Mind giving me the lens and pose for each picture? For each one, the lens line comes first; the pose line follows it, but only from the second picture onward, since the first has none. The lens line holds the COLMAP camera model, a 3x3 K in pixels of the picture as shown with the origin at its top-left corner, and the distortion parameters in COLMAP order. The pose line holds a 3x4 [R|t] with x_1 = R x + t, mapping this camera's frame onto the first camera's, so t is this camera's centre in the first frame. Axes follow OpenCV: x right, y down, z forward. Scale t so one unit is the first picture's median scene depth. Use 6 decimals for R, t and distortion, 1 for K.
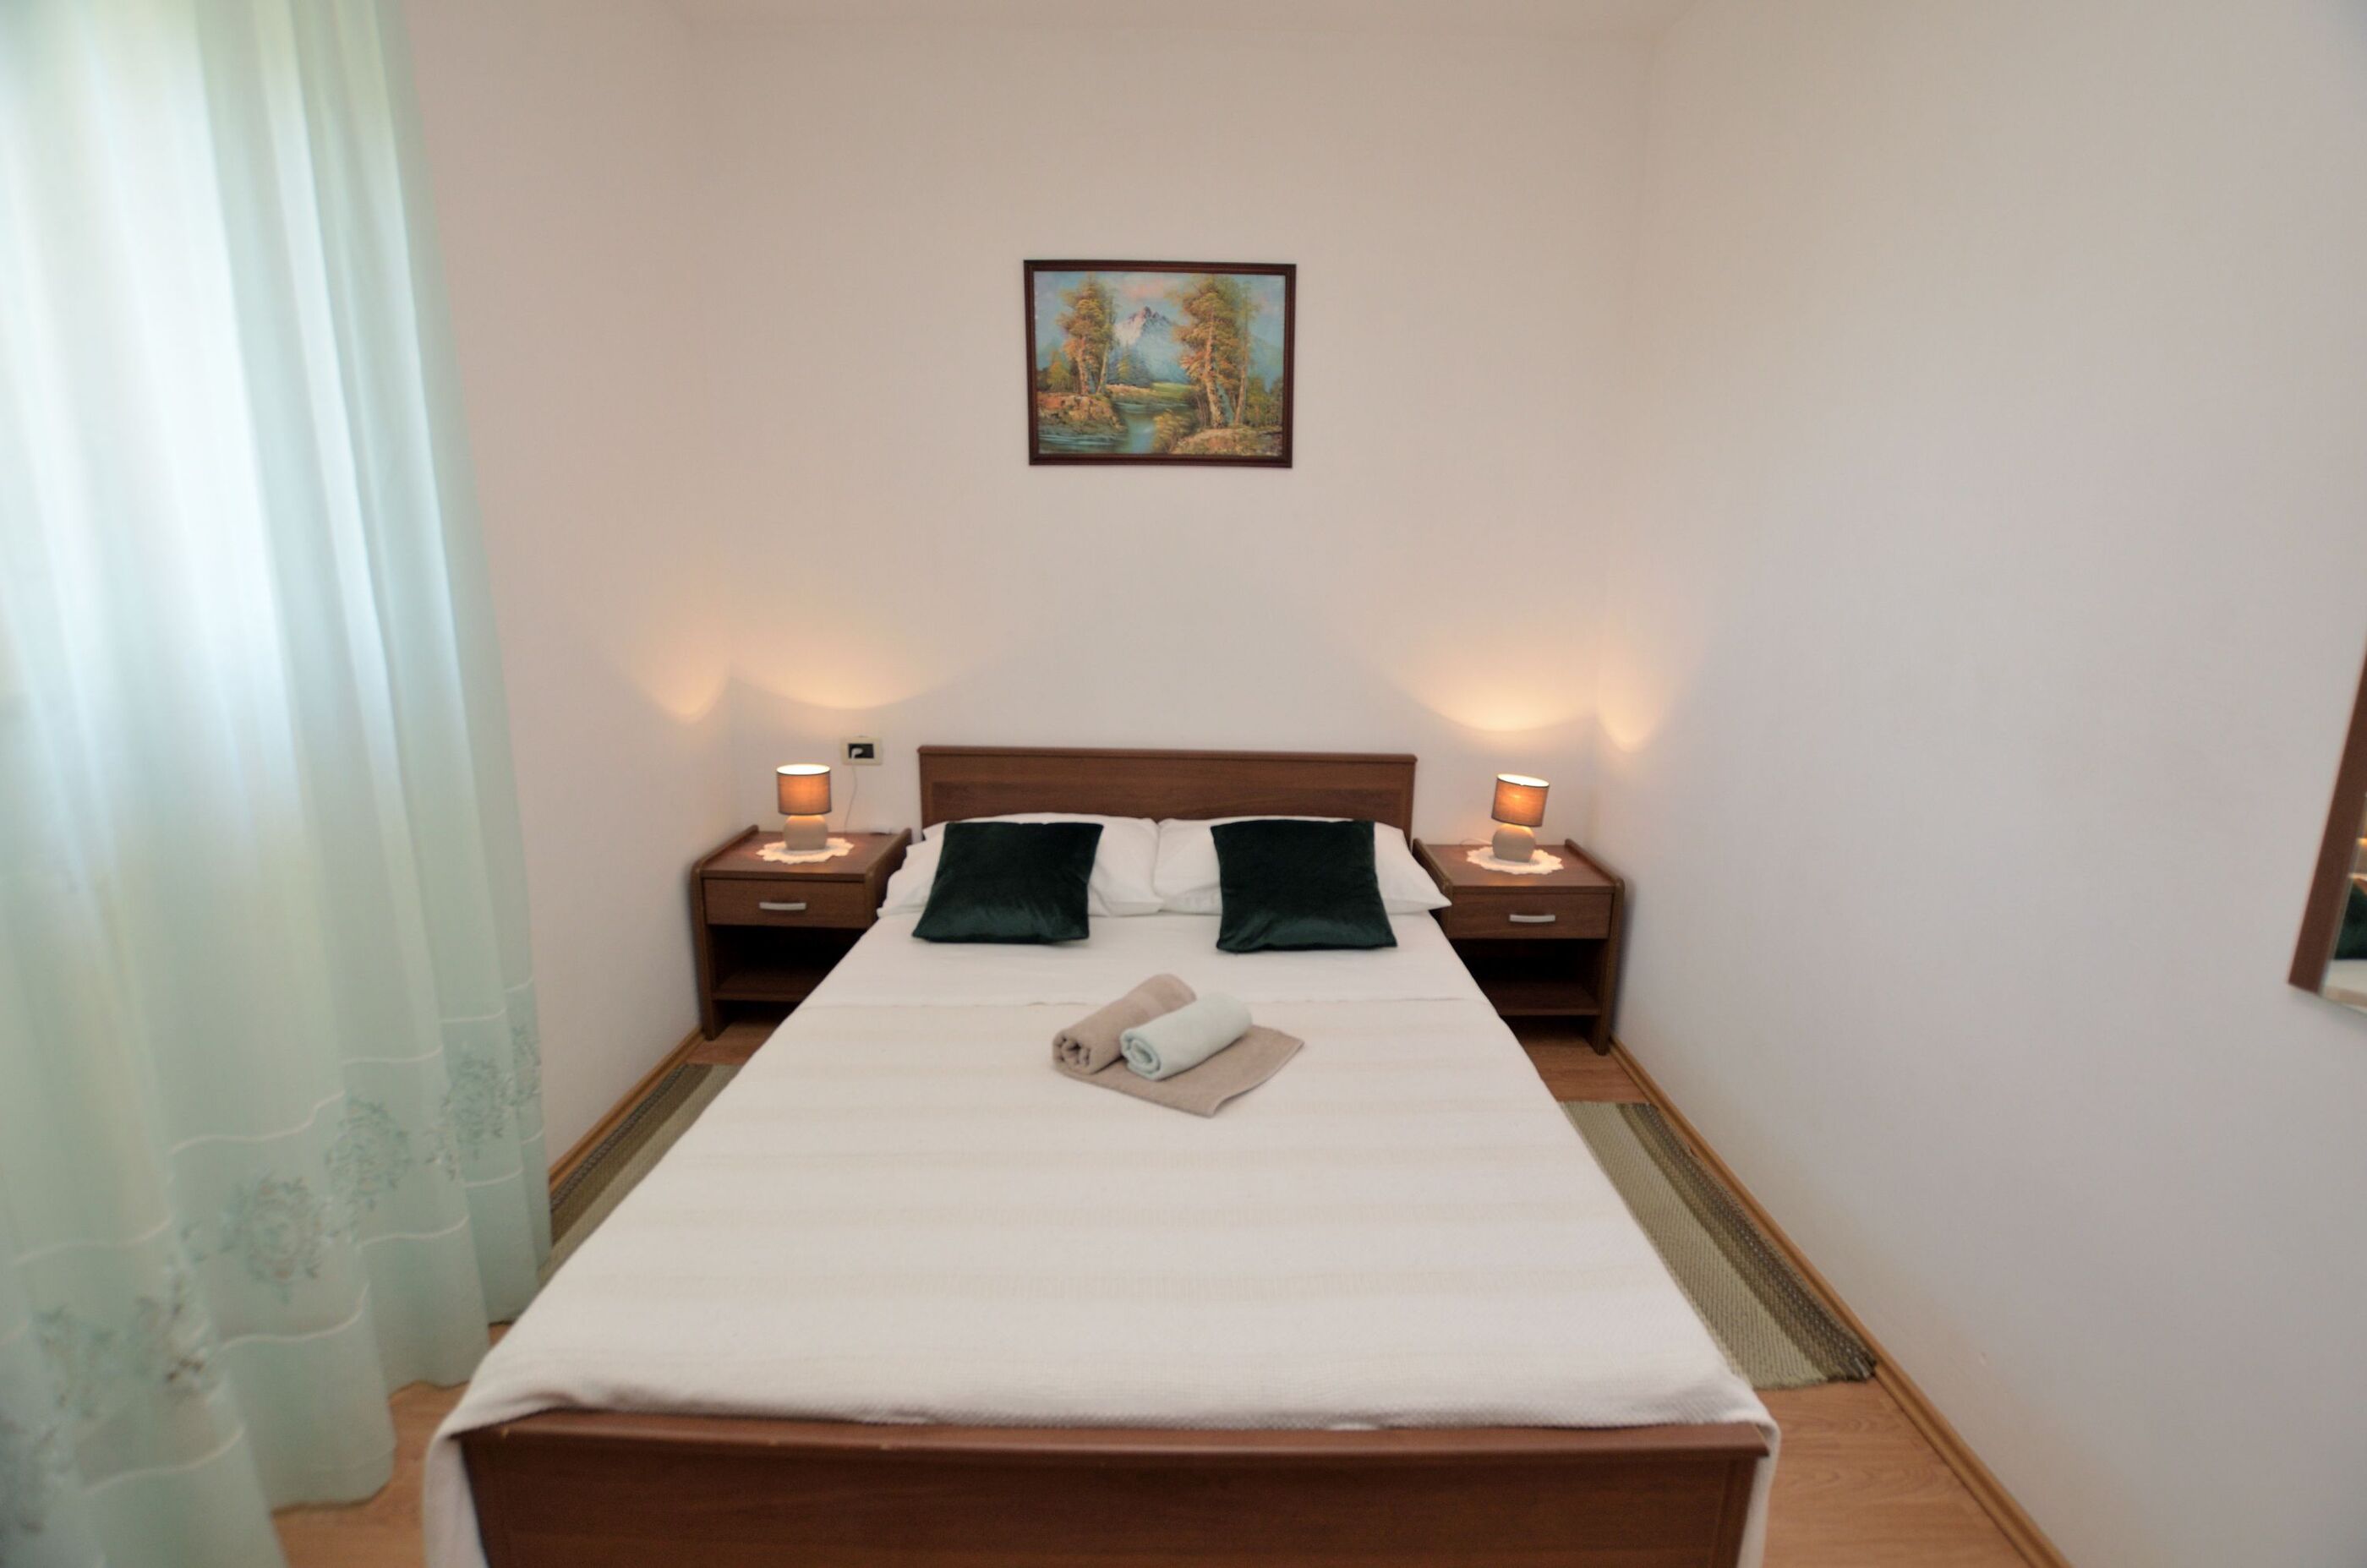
lens RADIAL K [[1036.5, 0, 1217.1], [0, 1036.5, 782.2], [0, 0, 1]] dist [-0.036258, 0.001446]
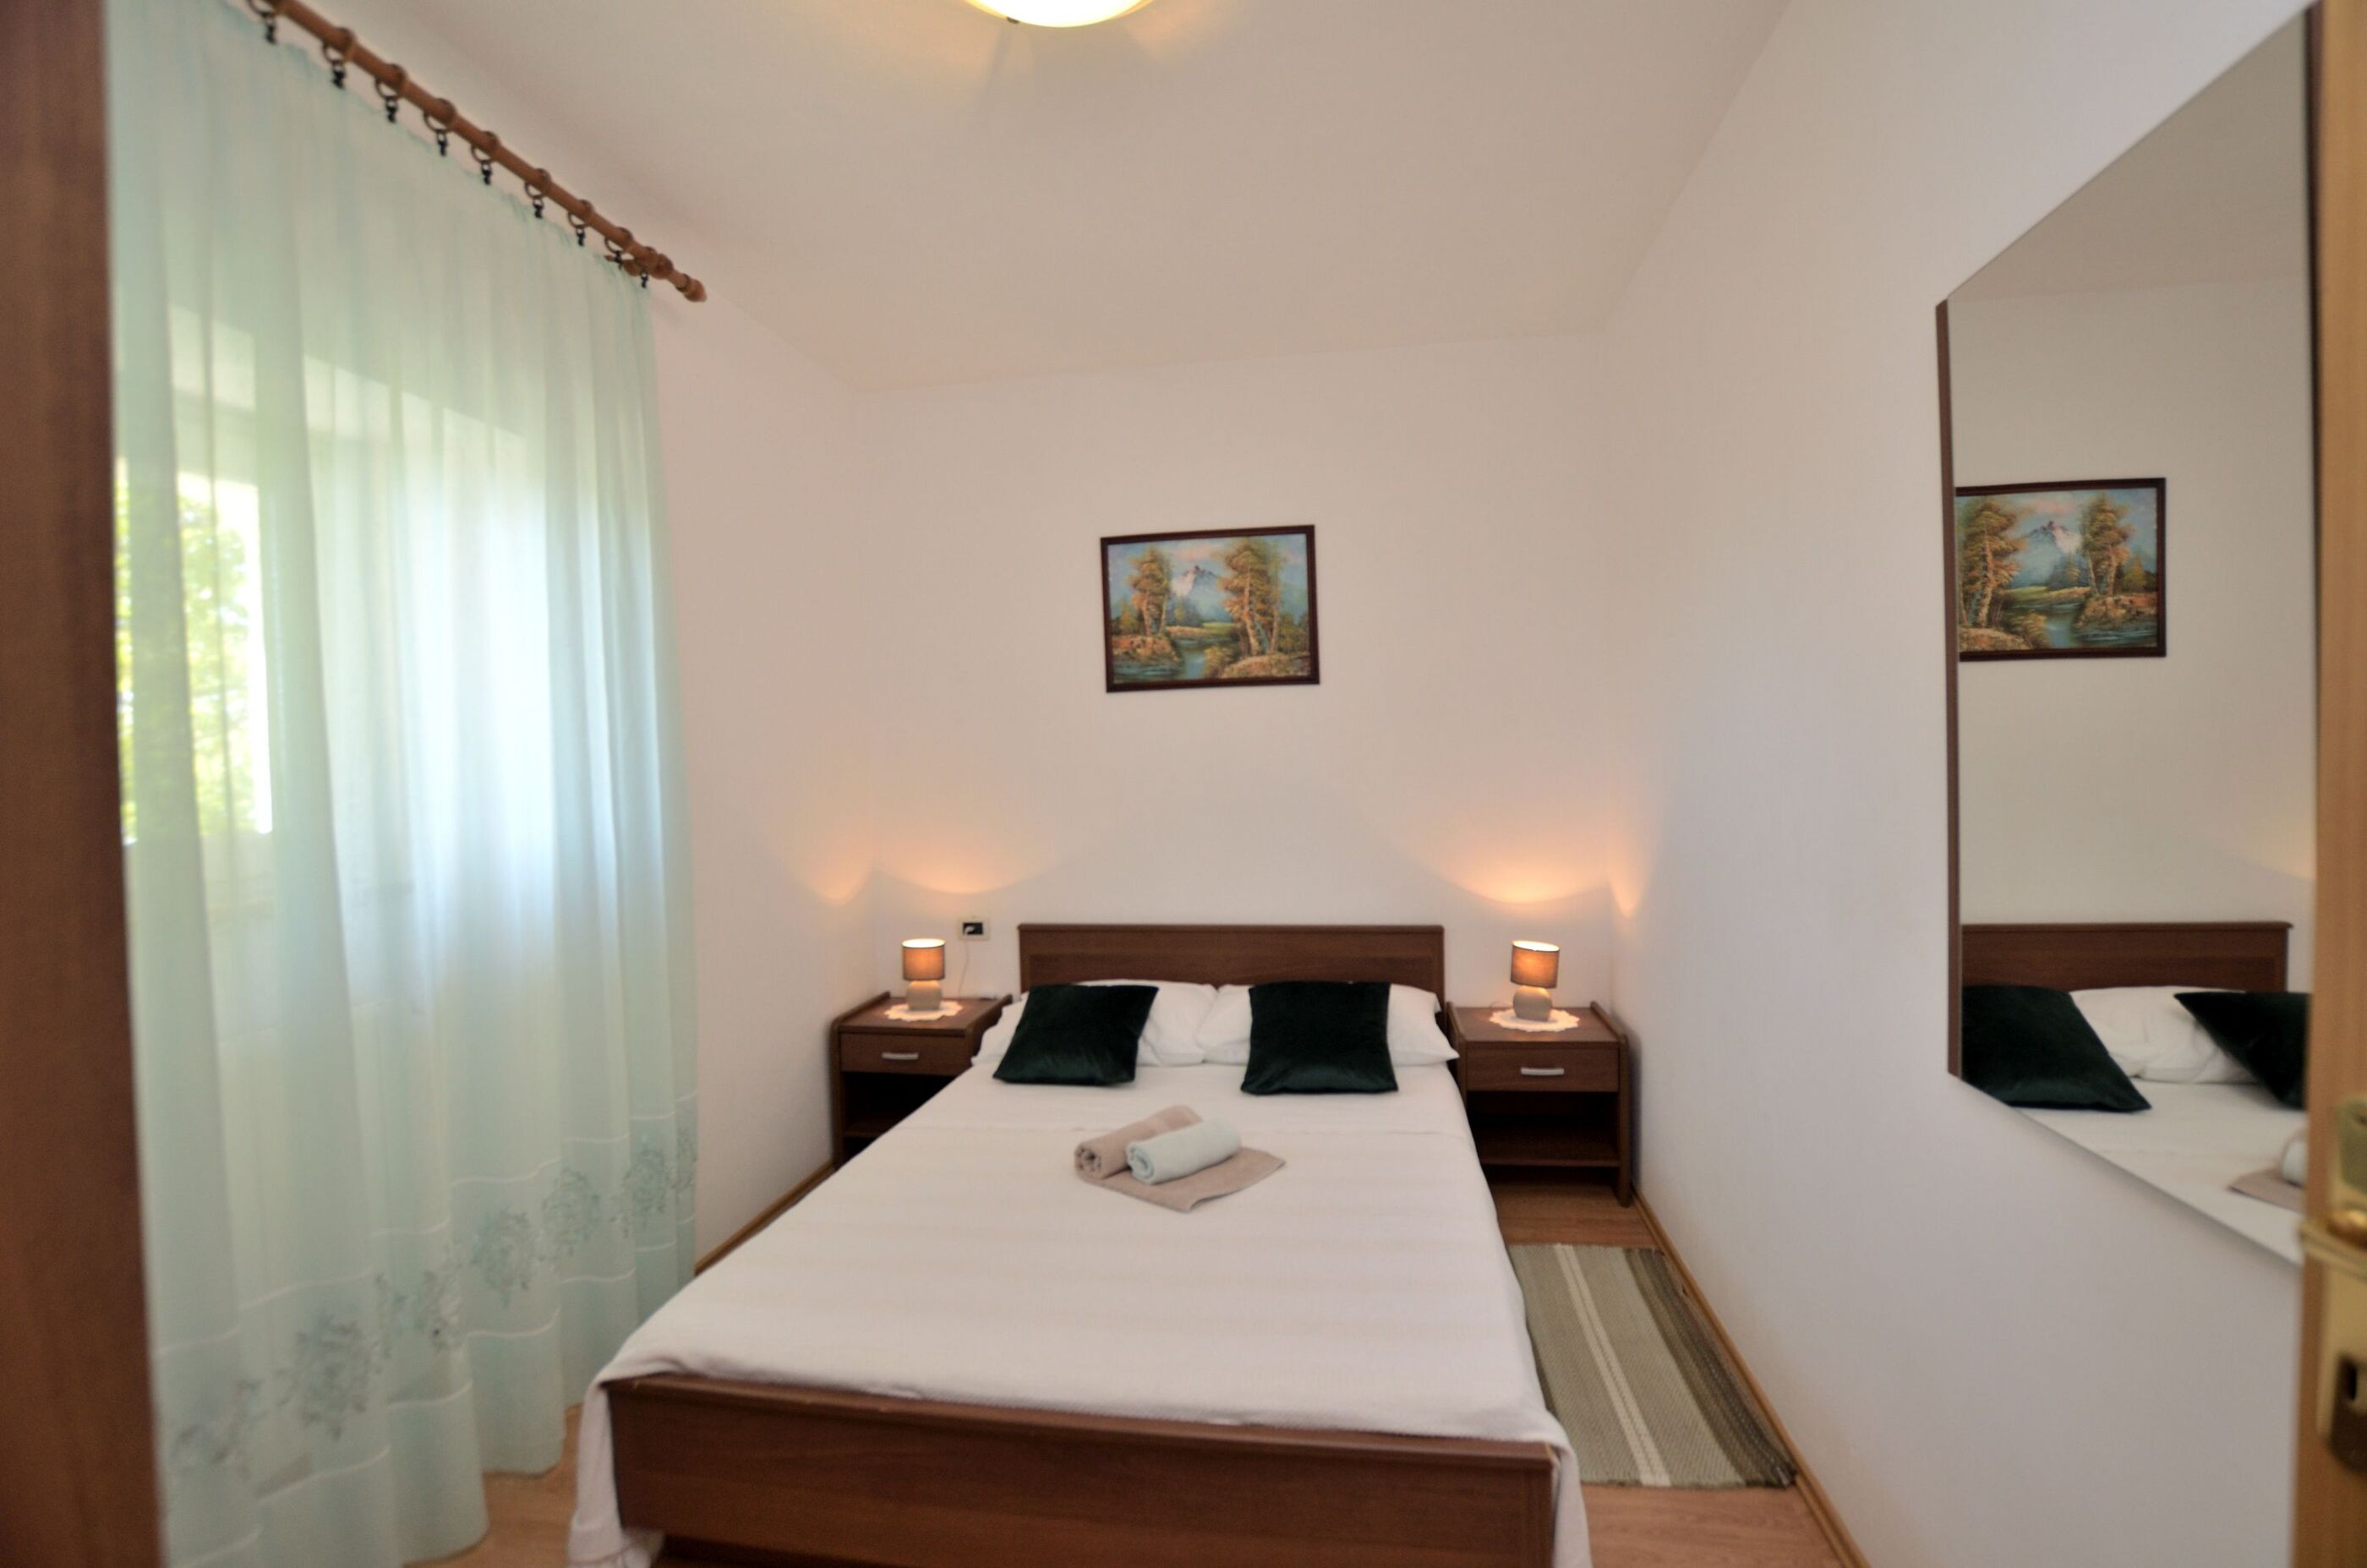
lens RADIAL K [[1036.5, 0, 1217.1], [0, 1036.5, 782.2], [0, 0, 1]] dist [-0.036258, 0.001446]
pose [[0.986542, -0.036289, -0.159433, 0.157619], [0.006560, 0.983060, -0.183167, 0.029117], [0.163379, 0.179656, 0.970068, -0.180349]]
